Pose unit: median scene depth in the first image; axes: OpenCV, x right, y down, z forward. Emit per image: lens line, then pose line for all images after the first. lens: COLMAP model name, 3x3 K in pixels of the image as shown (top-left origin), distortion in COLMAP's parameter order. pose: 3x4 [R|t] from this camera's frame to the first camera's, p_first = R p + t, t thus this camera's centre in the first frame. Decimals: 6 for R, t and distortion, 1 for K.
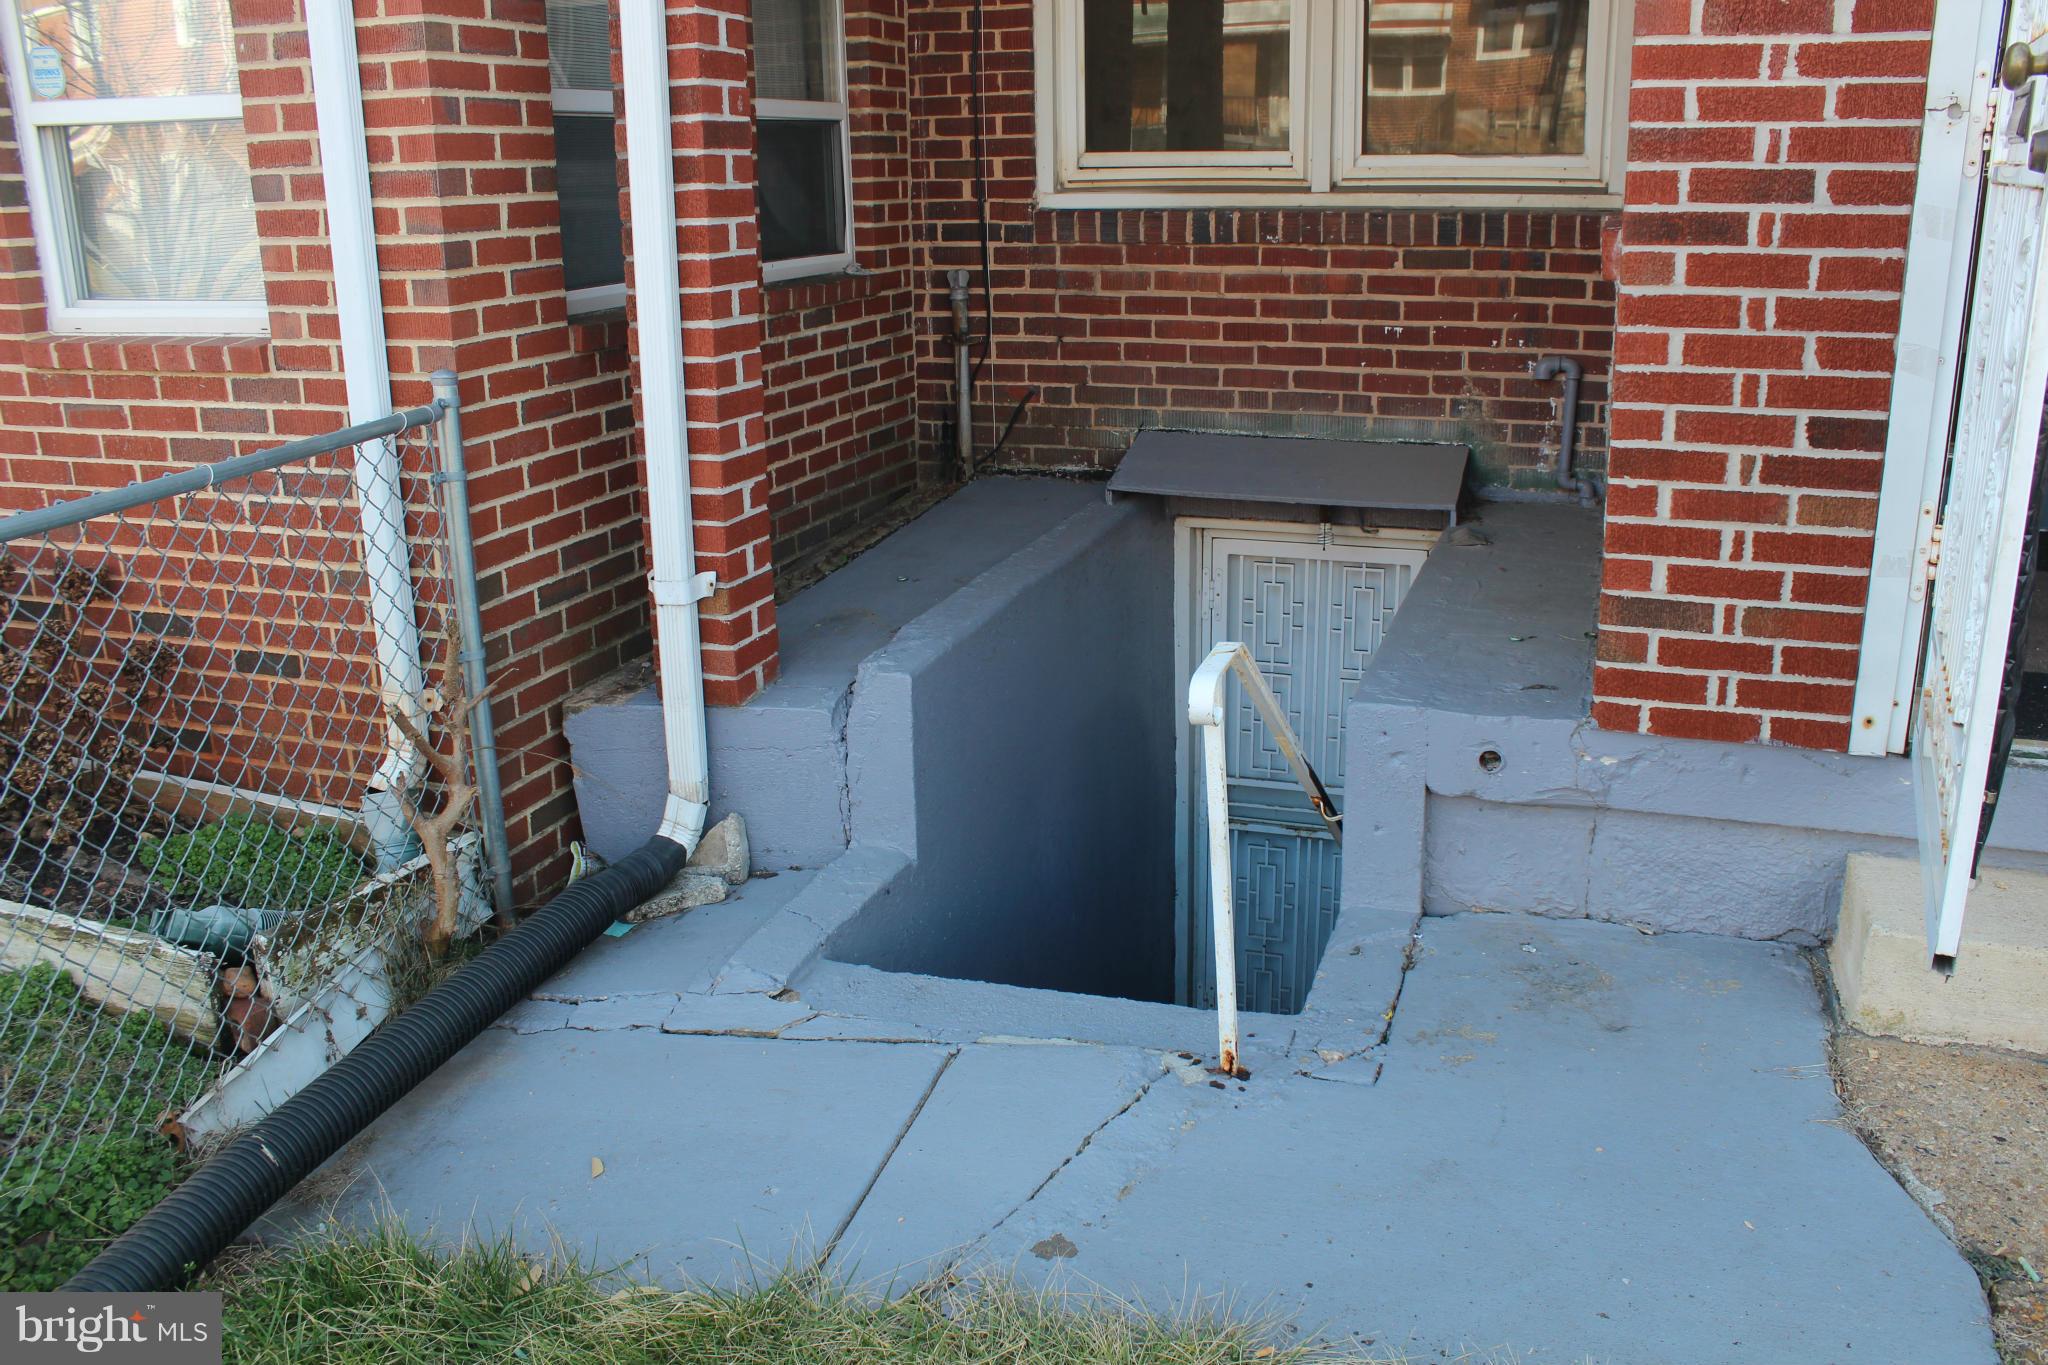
lens RADIAL K [[1694.3, 0, 1051.2], [0, 1694.3, 674.4], [0, 0, 1]] dist [-0.178328, 0.164615]
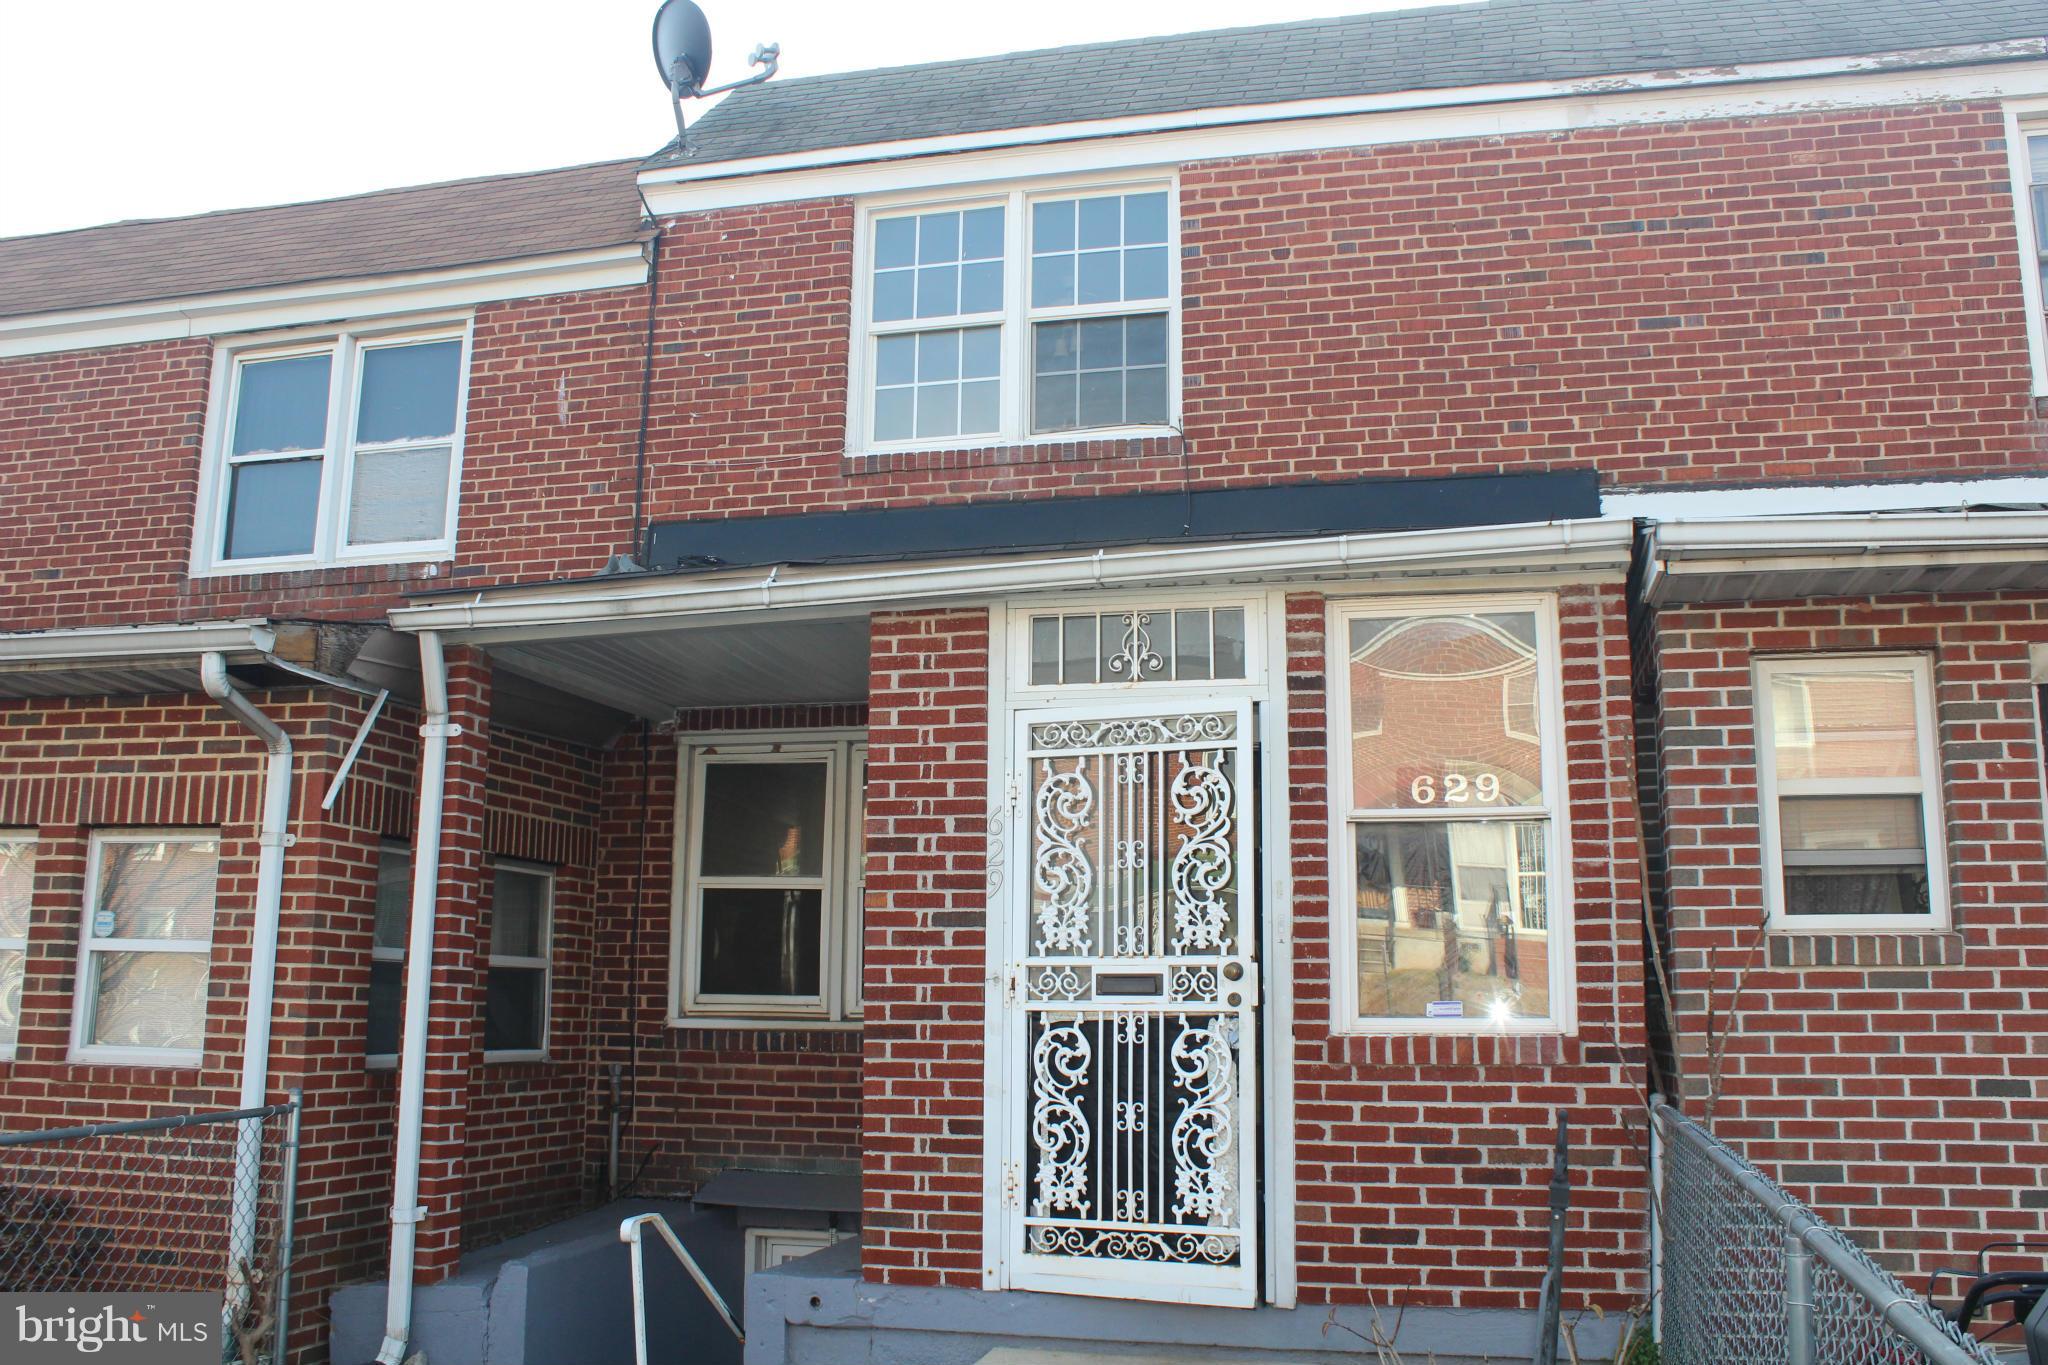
lens RADIAL K [[1801.9, 0, 1024.5], [0, 1801.9, 675.1], [0, 0, 1]] dist [-0.157025, 0.153108]
pose [[0.996757, 0.035880, 0.072027, 0.303414], [0.001457, 0.886896, -0.461966, 0.323038], [-0.080456, 0.460573, 0.883968, -1.059214]]
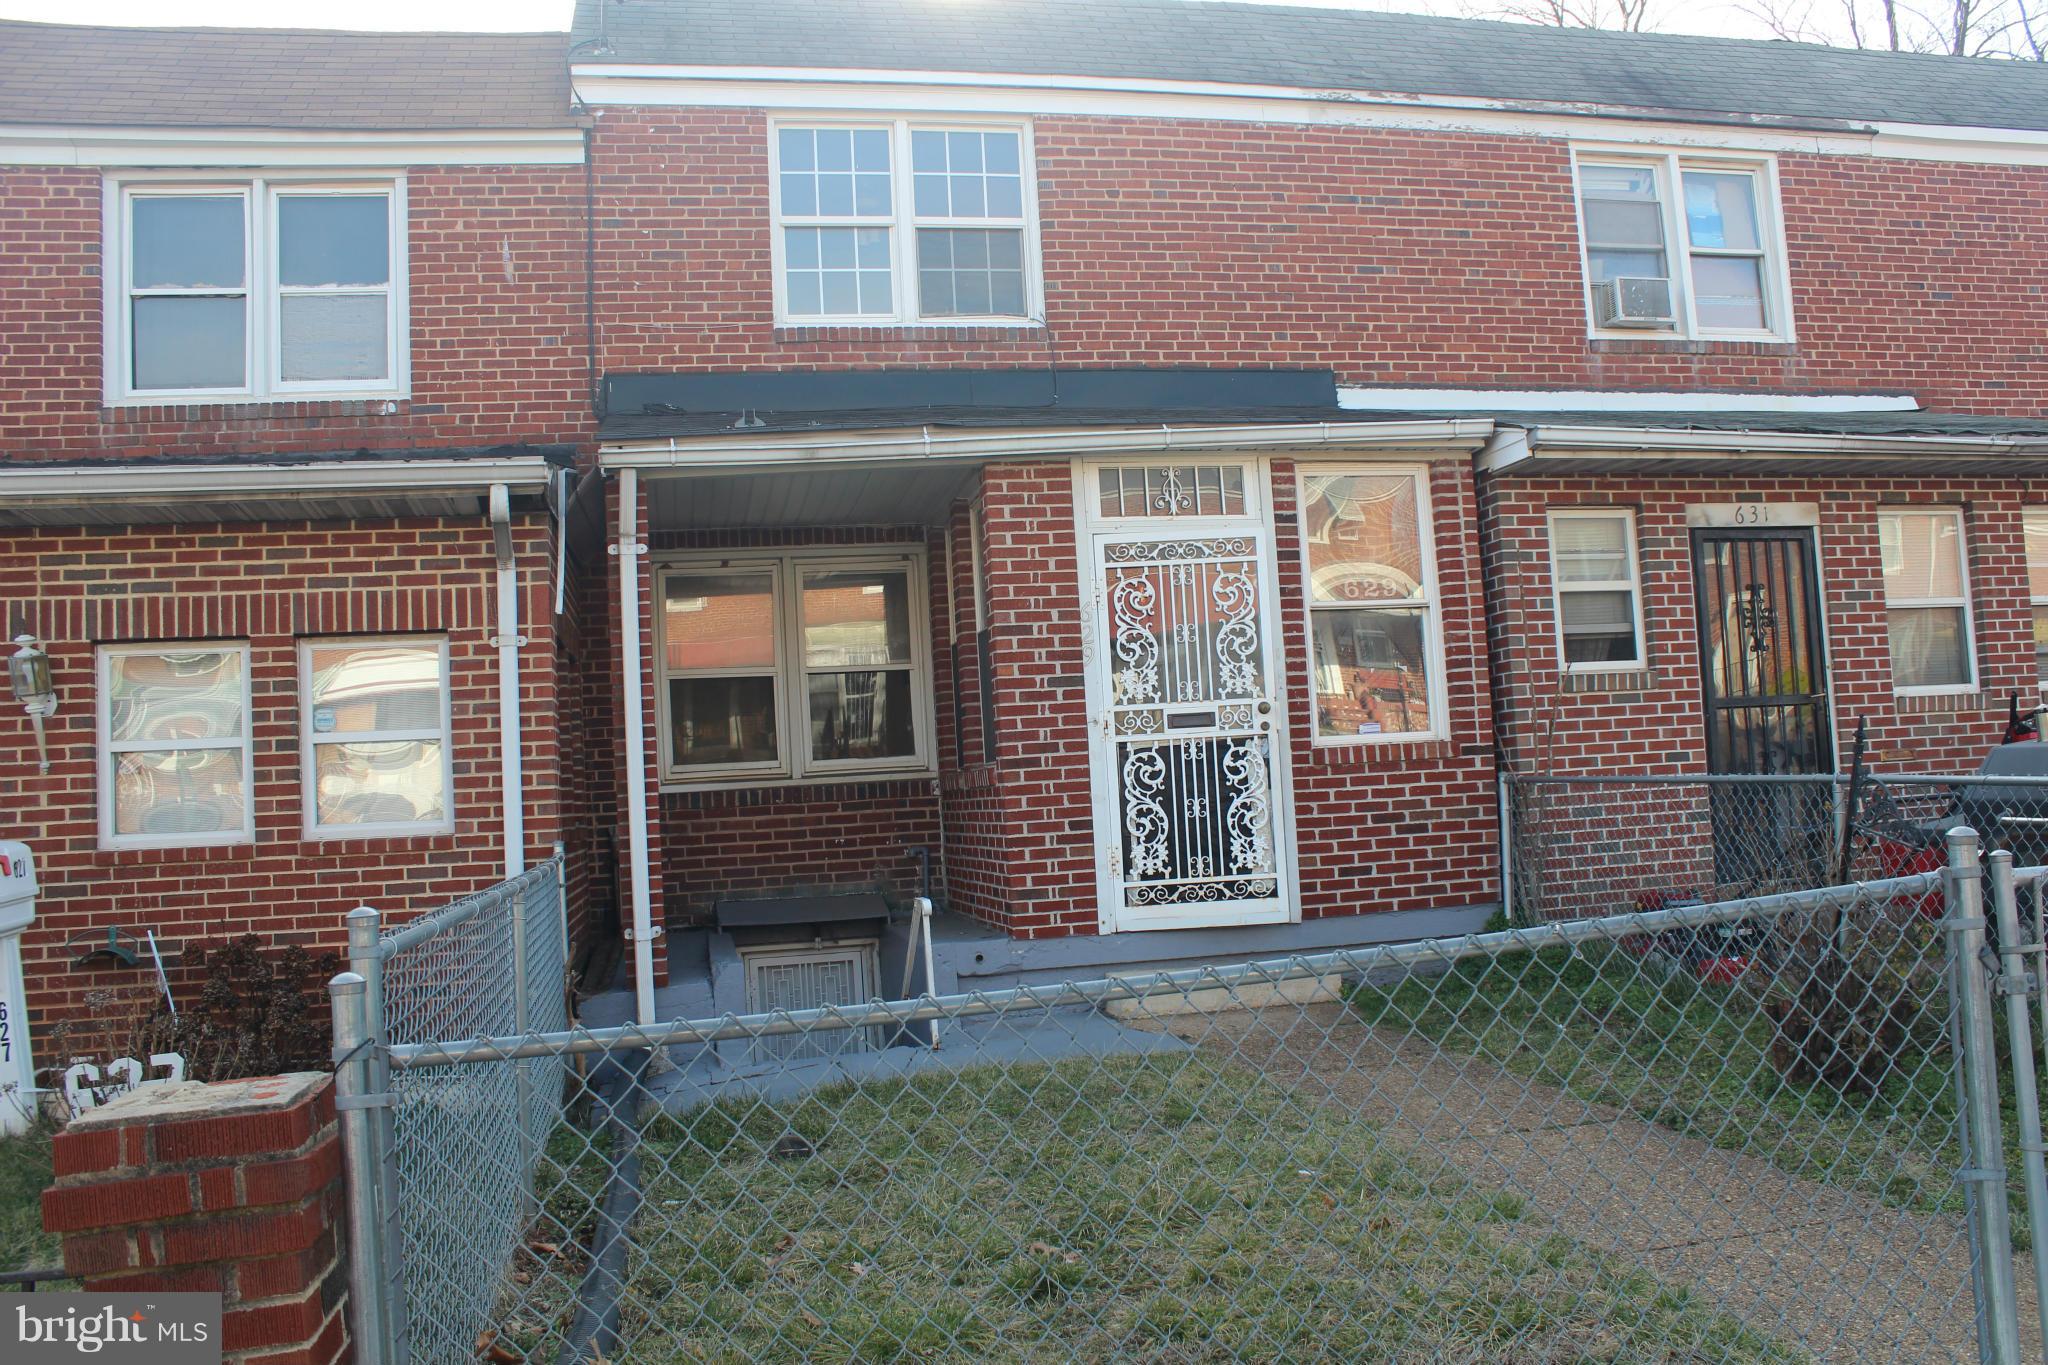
lens RADIAL K [[1749.1, 0, 993.5], [0, 1749.1, 679.3], [0, 0, 1]] dist [-0.170755, 0.187840]
pose [[0.871326, -0.000906, 0.490703, -1.007210], [0.184355, 0.927346, -0.325641, 0.507746], [-0.454757, 0.374203, 0.808188, -1.333286]]
